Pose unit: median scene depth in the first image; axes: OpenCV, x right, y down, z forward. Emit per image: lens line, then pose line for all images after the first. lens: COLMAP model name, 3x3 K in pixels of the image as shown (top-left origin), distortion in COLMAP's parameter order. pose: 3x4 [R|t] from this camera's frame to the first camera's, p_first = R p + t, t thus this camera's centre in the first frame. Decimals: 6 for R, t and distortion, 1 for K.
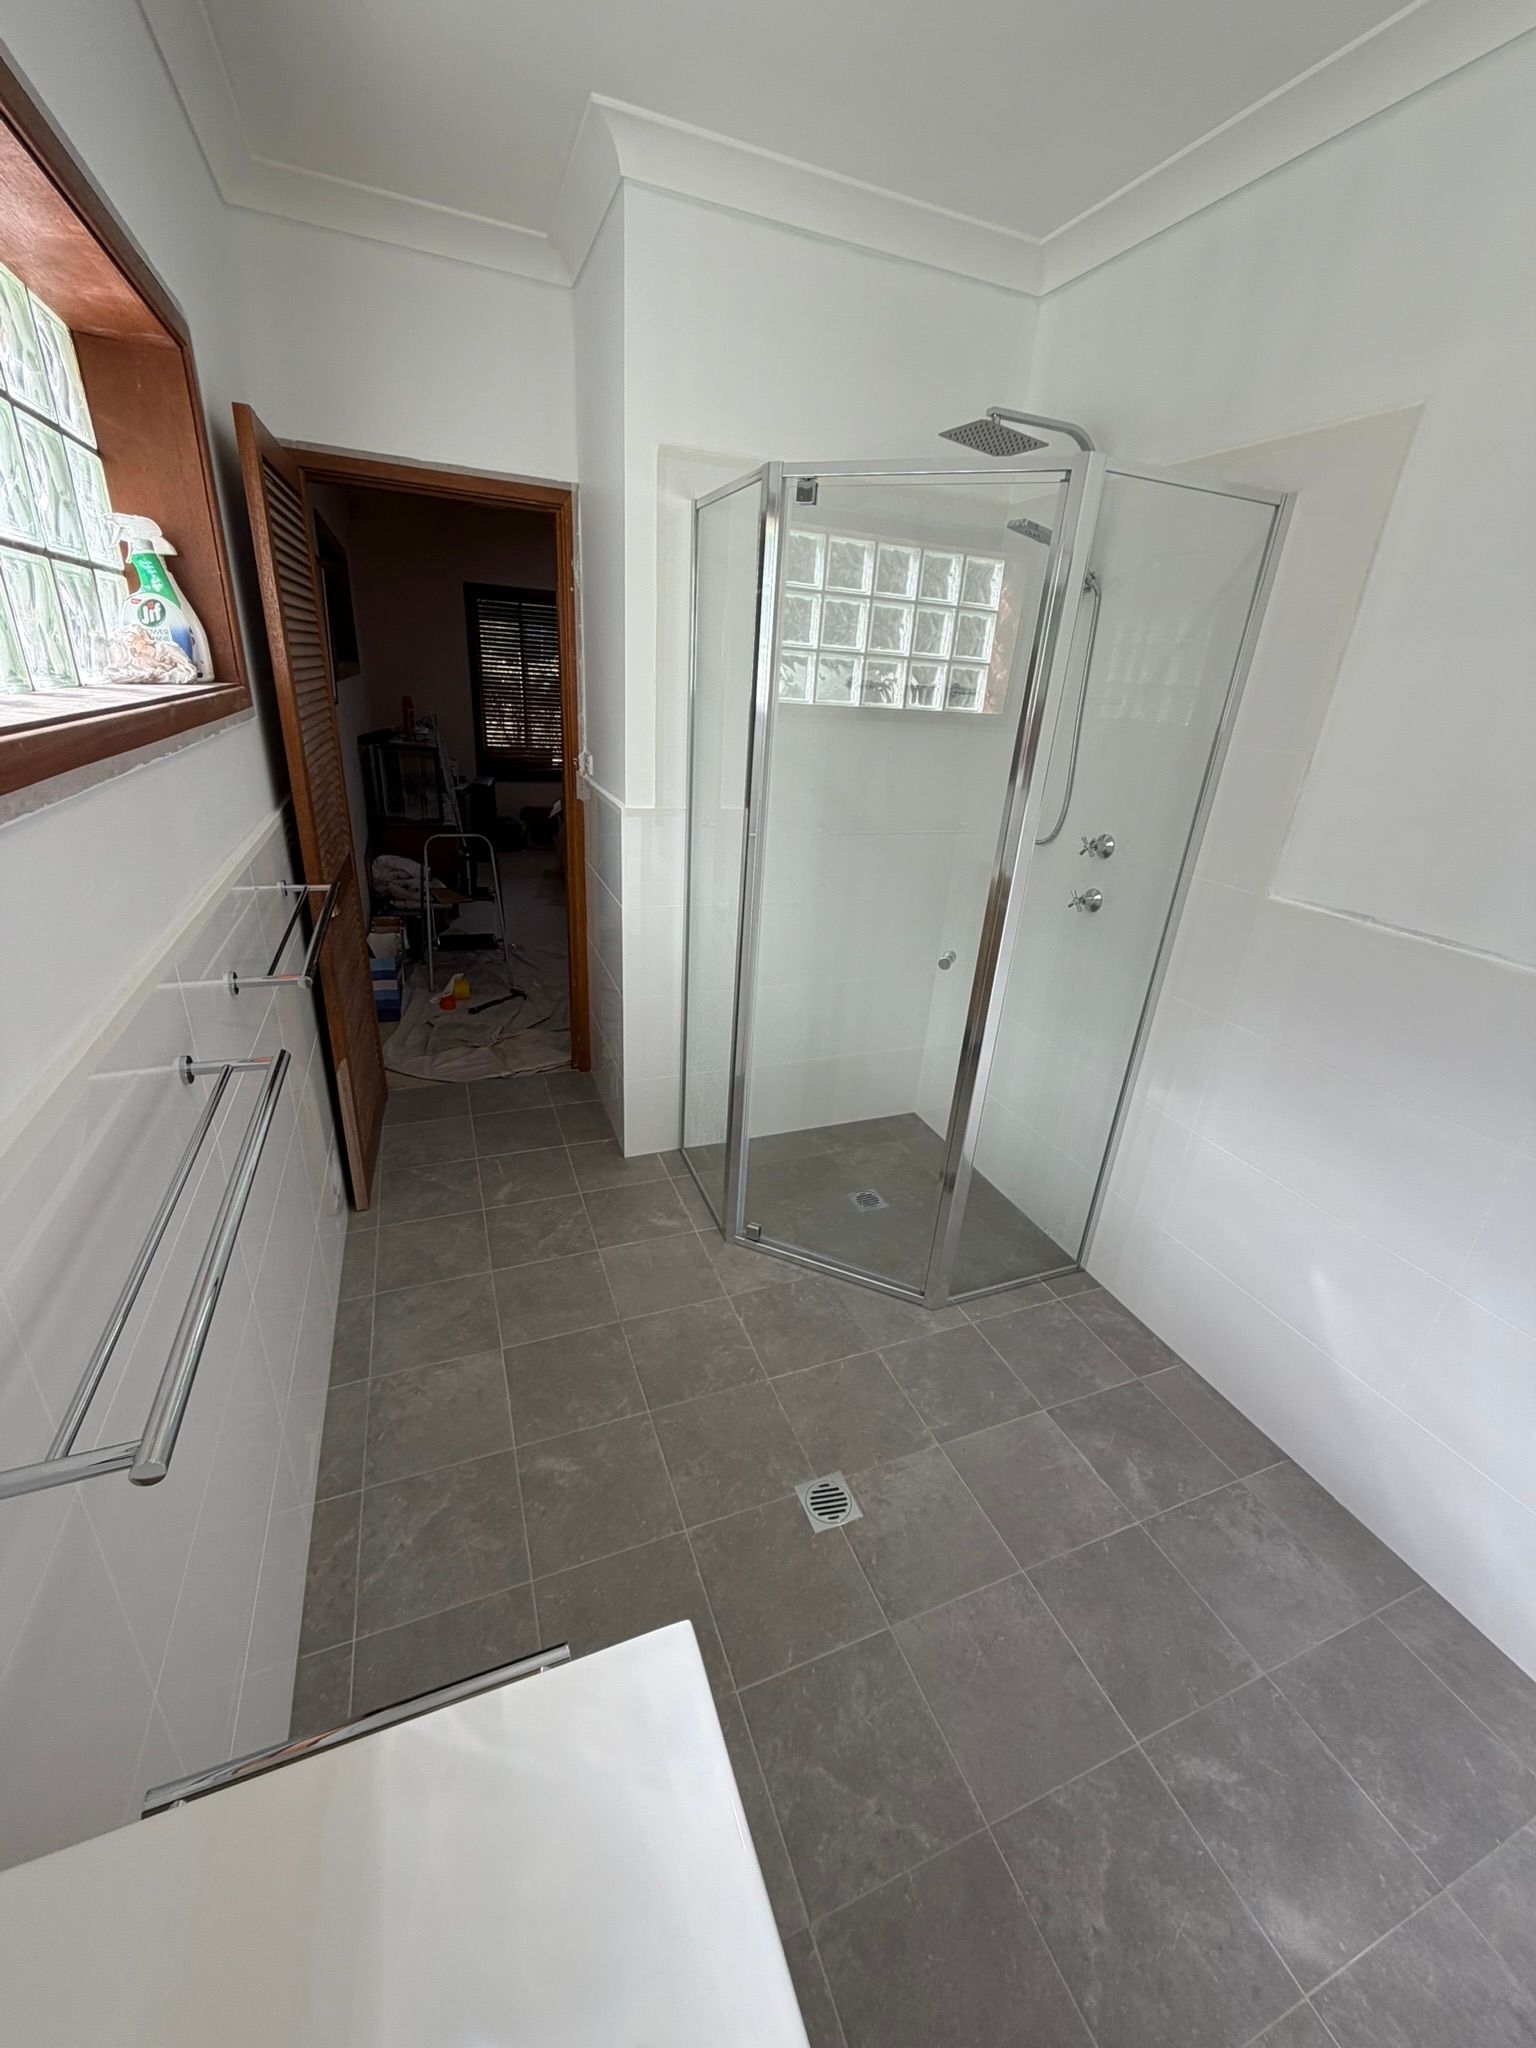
lens RADIAL K [[815.6, 0, 765.7], [0, 815.6, 1024.6], [0, 0, 1]] dist [0.000484, 0.000167]
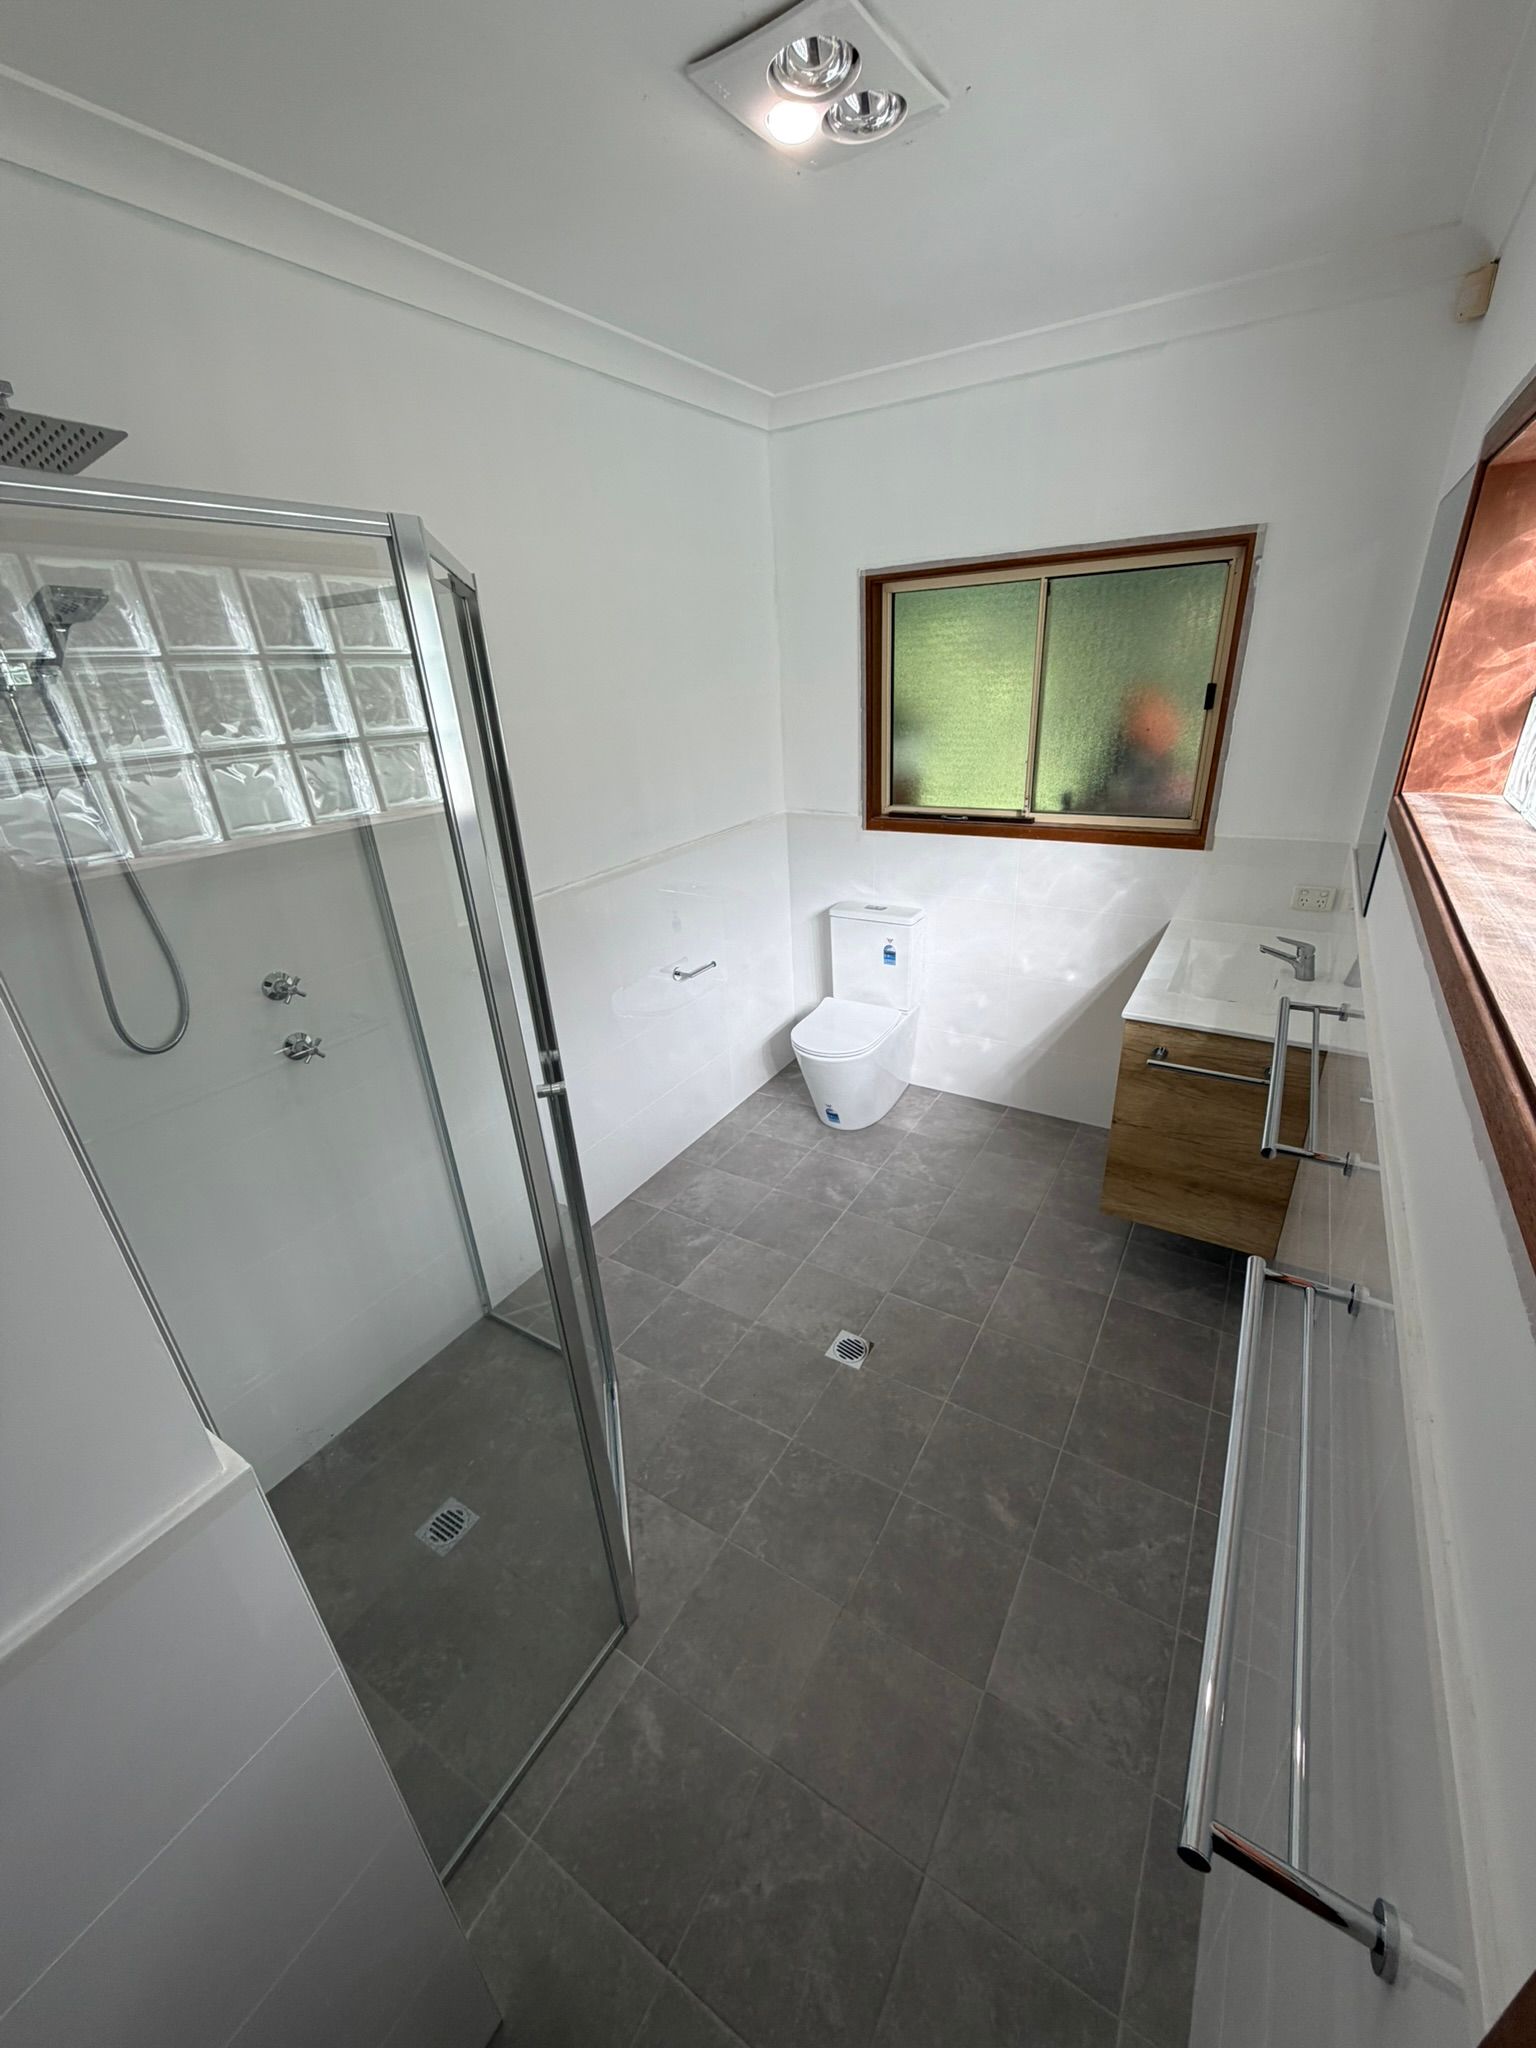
lens RADIAL K [[815.6, 0, 764.8], [0, 815.6, 1018.0], [0, 0, 1]] dist [0.000484, 0.000167]
pose [[-0.594719, -0.354851, 0.721381, -0.486718], [0.335442, 0.705940, 0.623800, -0.551500], [-0.730608, 0.612968, -0.300804, 0.908921]]
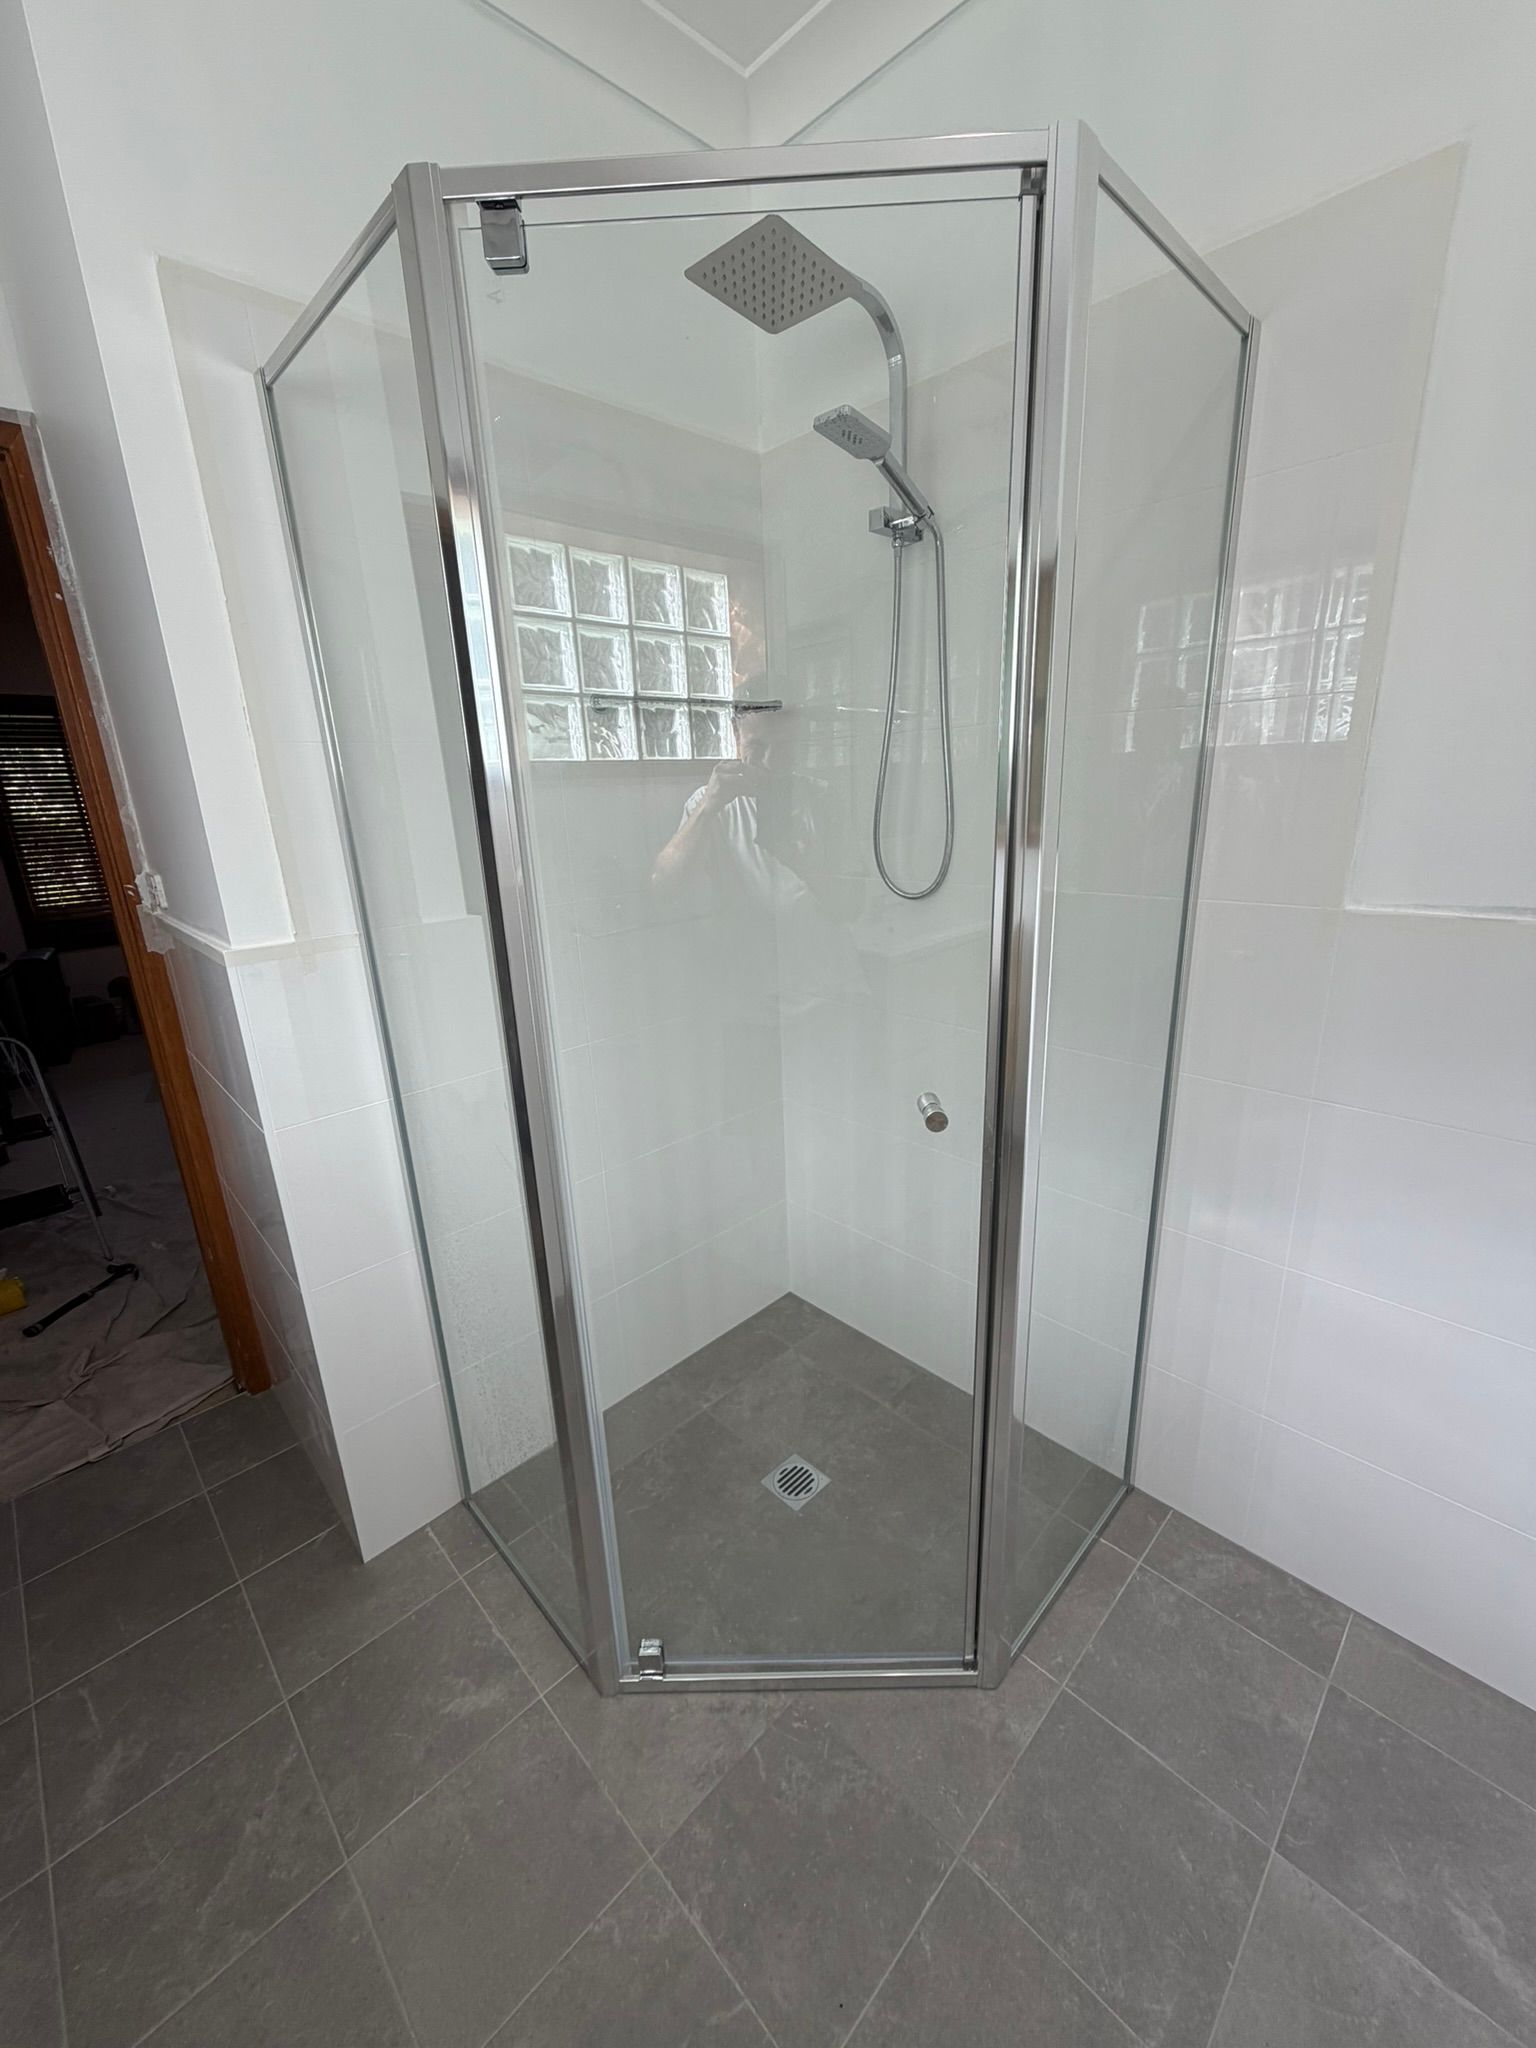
lens RADIAL K [[815.6, 0, 766.2], [0, 815.6, 1024.0], [0, 0, 1]] dist [0.000484, 0.000167]
pose [[0.918516, -0.202518, 0.339579, -0.048224], [0.241077, 0.967602, -0.075021, -0.105798], [-0.313384, 0.150772, 0.937581, 0.441216]]
